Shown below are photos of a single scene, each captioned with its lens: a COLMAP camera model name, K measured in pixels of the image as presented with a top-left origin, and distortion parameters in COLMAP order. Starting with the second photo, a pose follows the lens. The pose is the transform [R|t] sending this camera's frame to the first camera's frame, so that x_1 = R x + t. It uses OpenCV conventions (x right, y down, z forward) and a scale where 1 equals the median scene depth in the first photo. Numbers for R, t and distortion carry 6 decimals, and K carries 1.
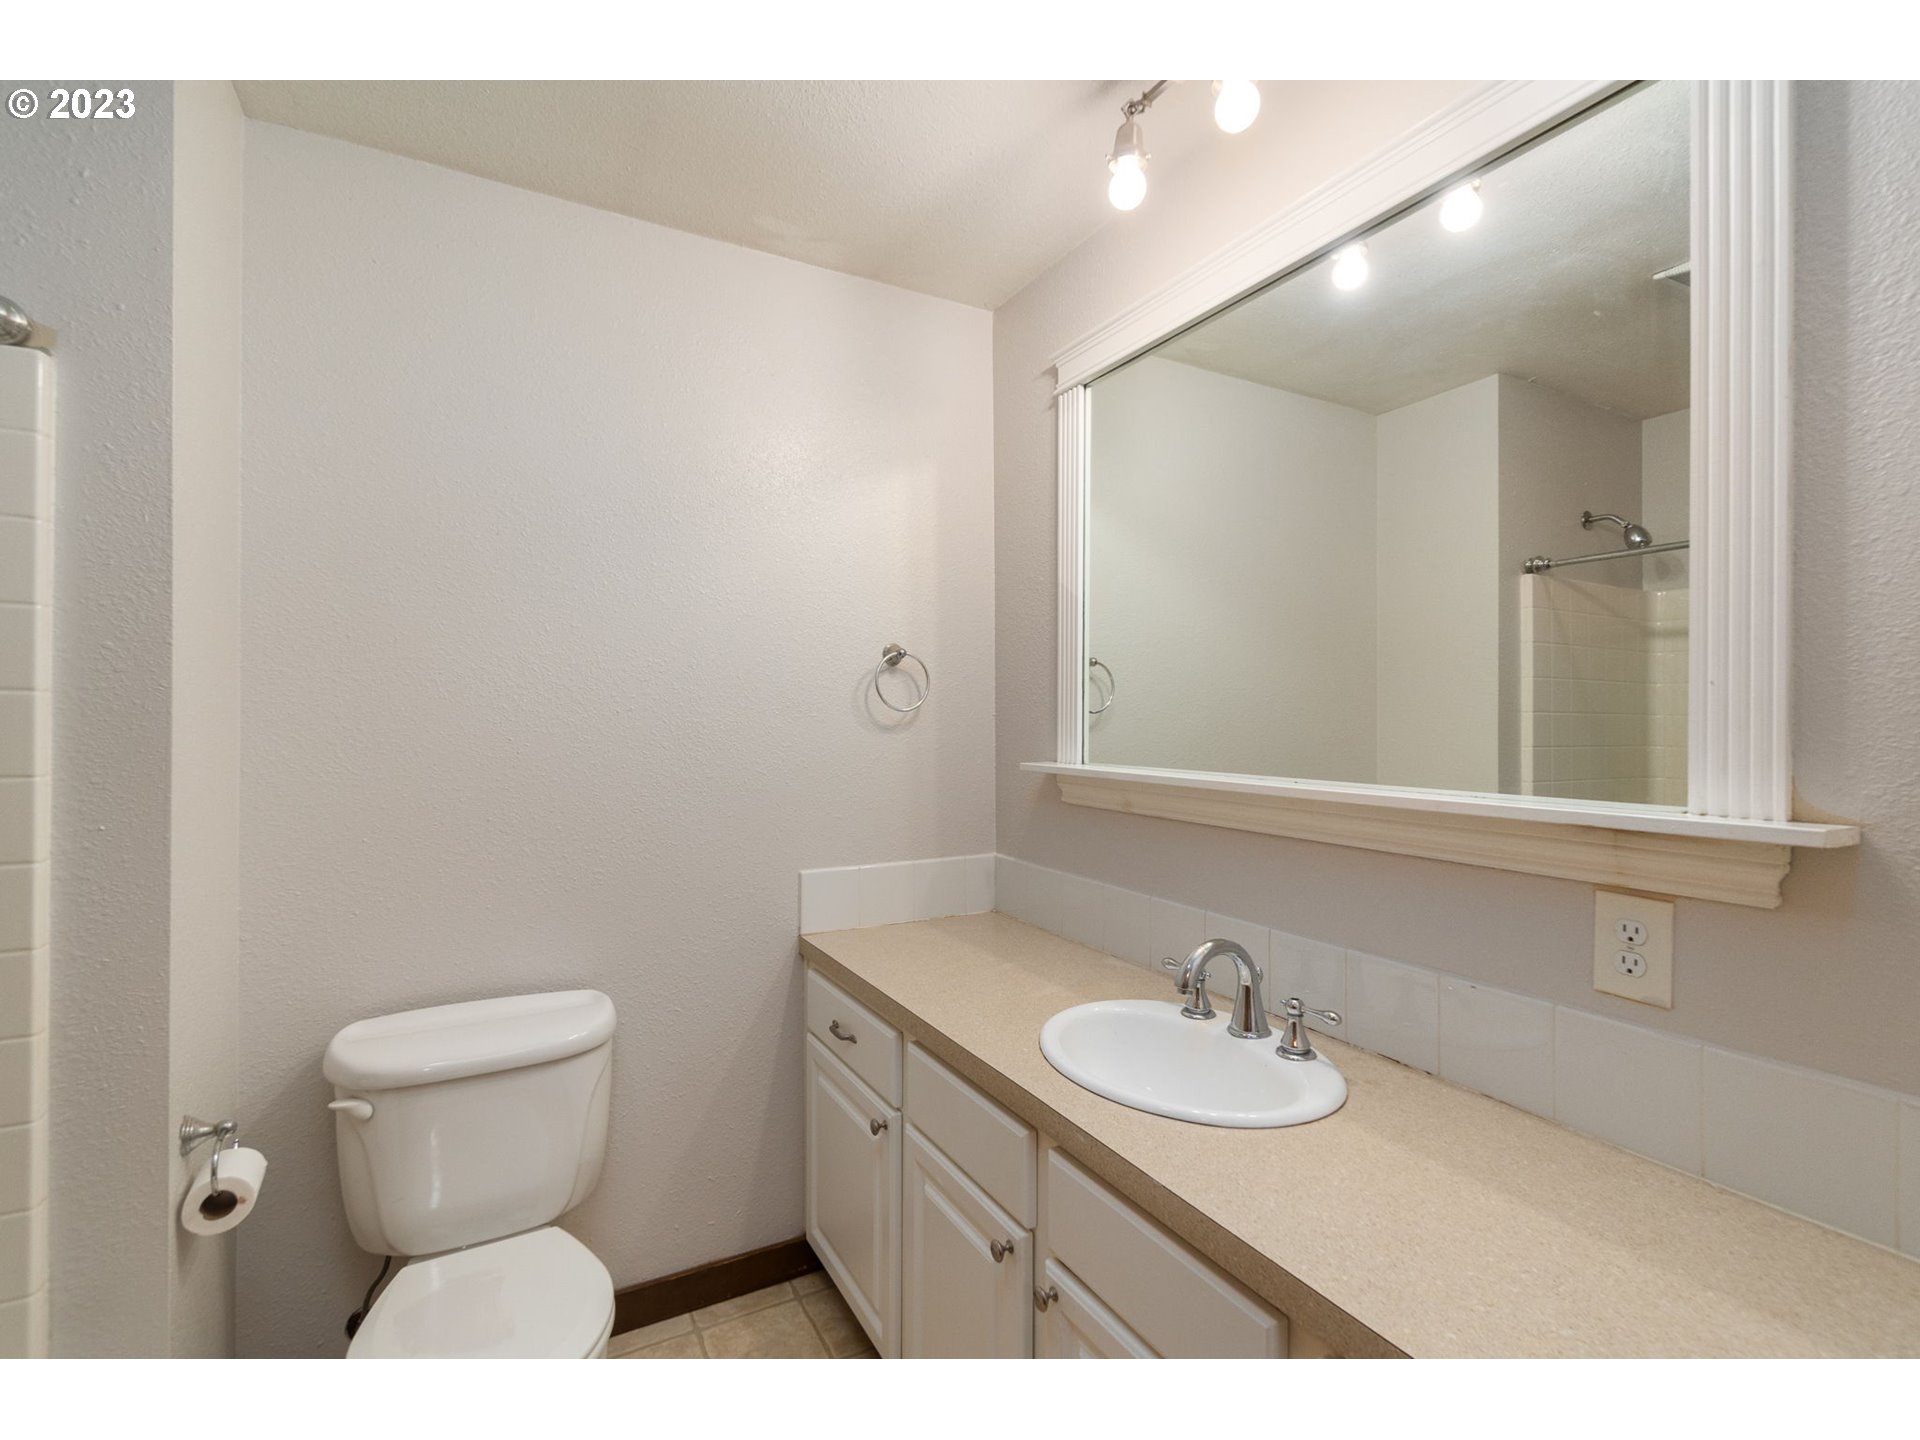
lens RADIAL K [[871.8, 0, 959.9], [0, 871.8, 722.0], [0, 0, 1]] dist [-0.002290, -0.000555]
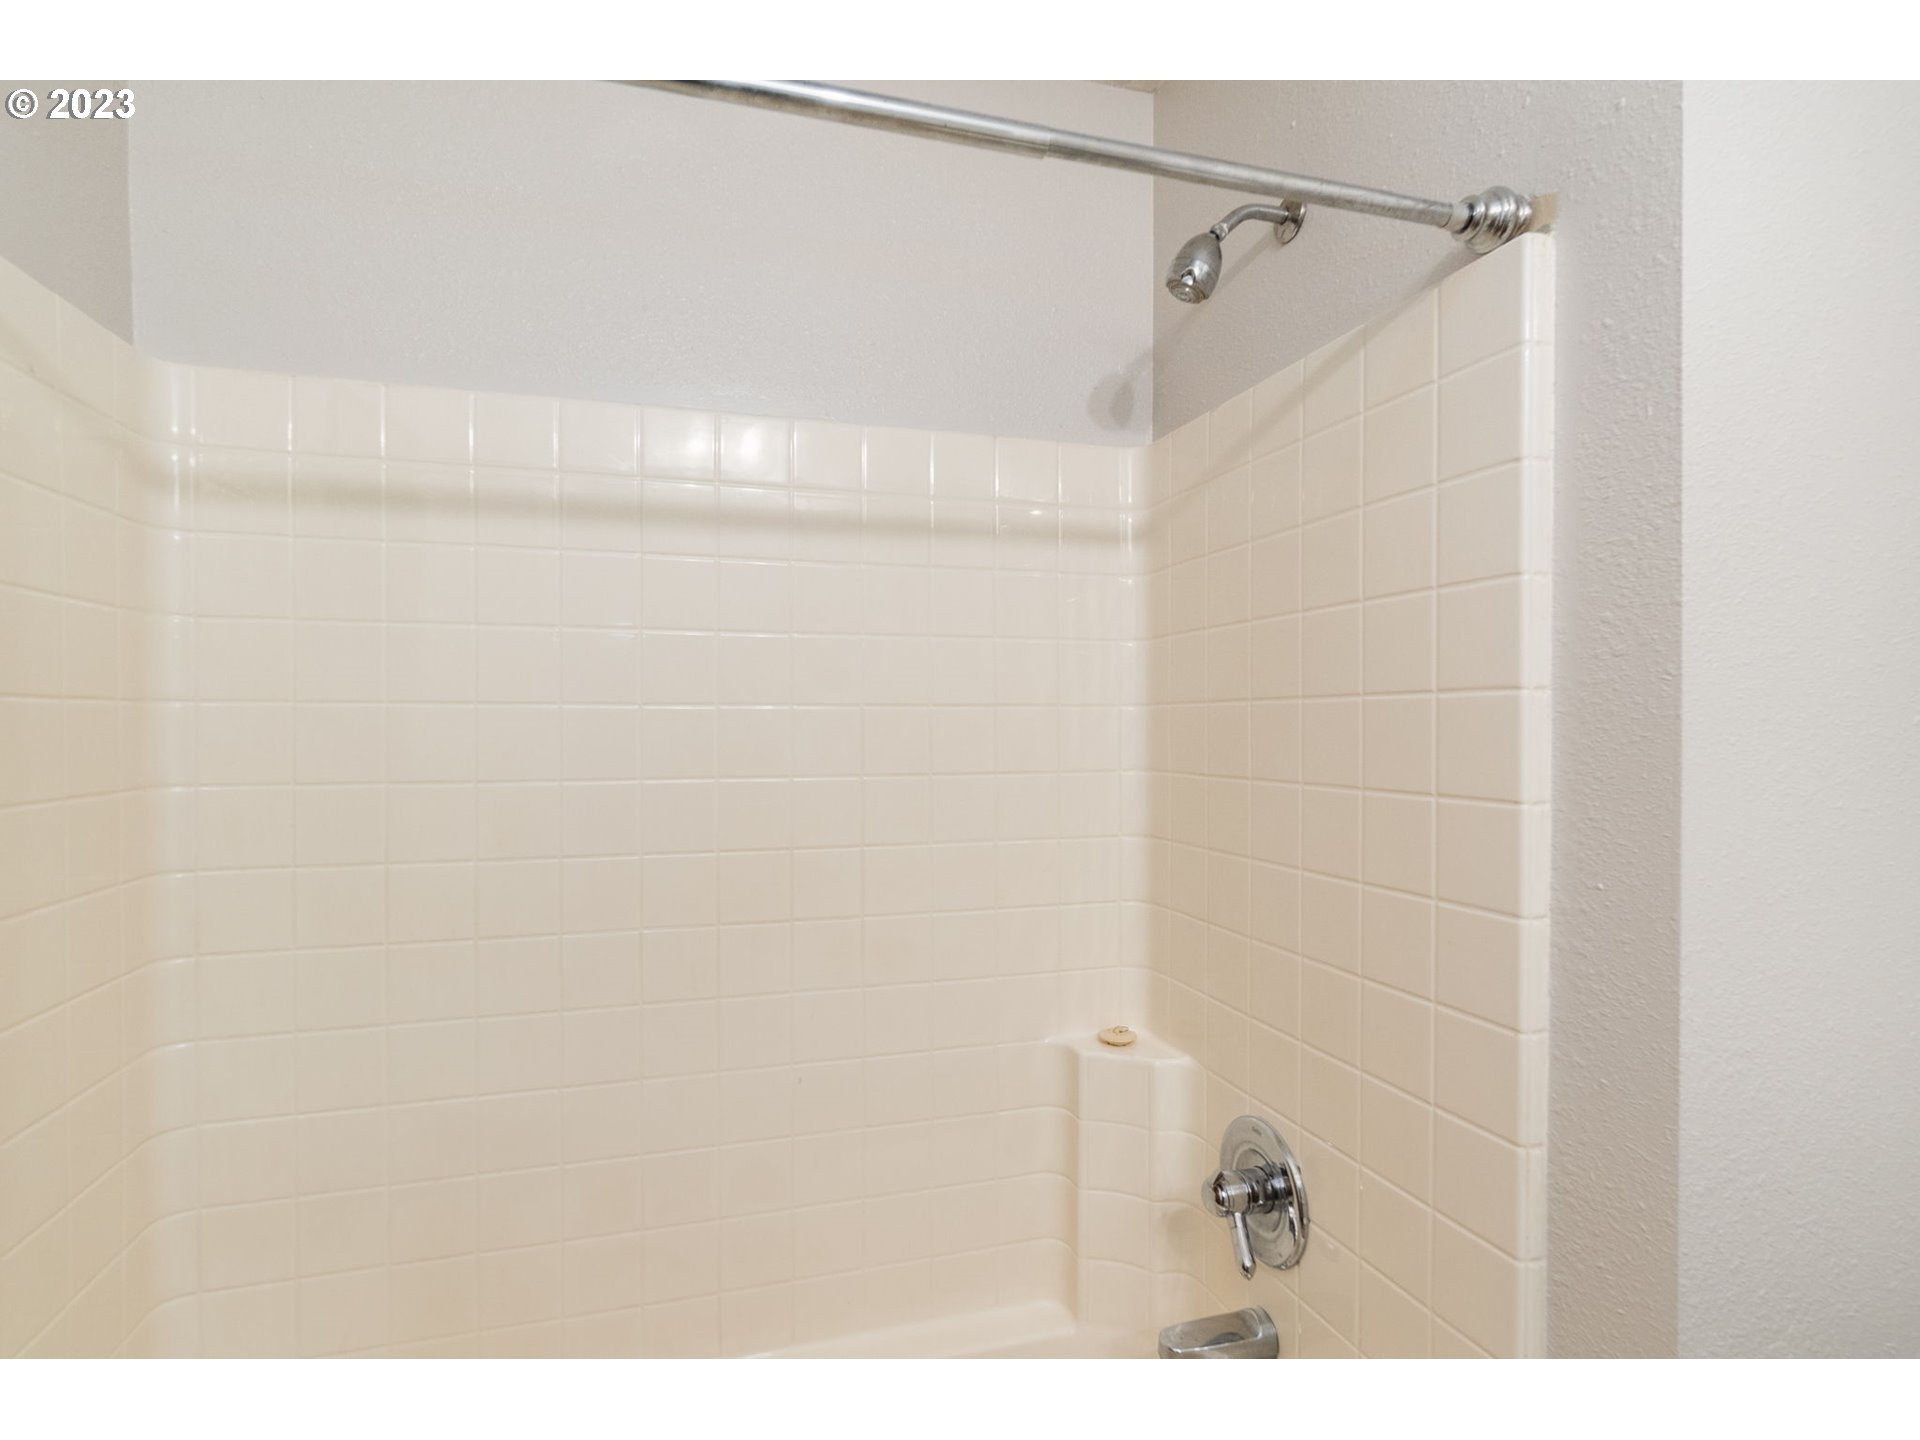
lens RADIAL K [[967.7, 0, 958.4], [0, 967.7, 732.2], [0, 0, 1]] dist [0.000538, 0.000091]
pose [[-0.211093, 0.004693, -0.977455, -0.133808], [0.000643, 0.999989, 0.004663, -0.002992], [0.977466, 0.000356, -0.211094, 0.652989]]
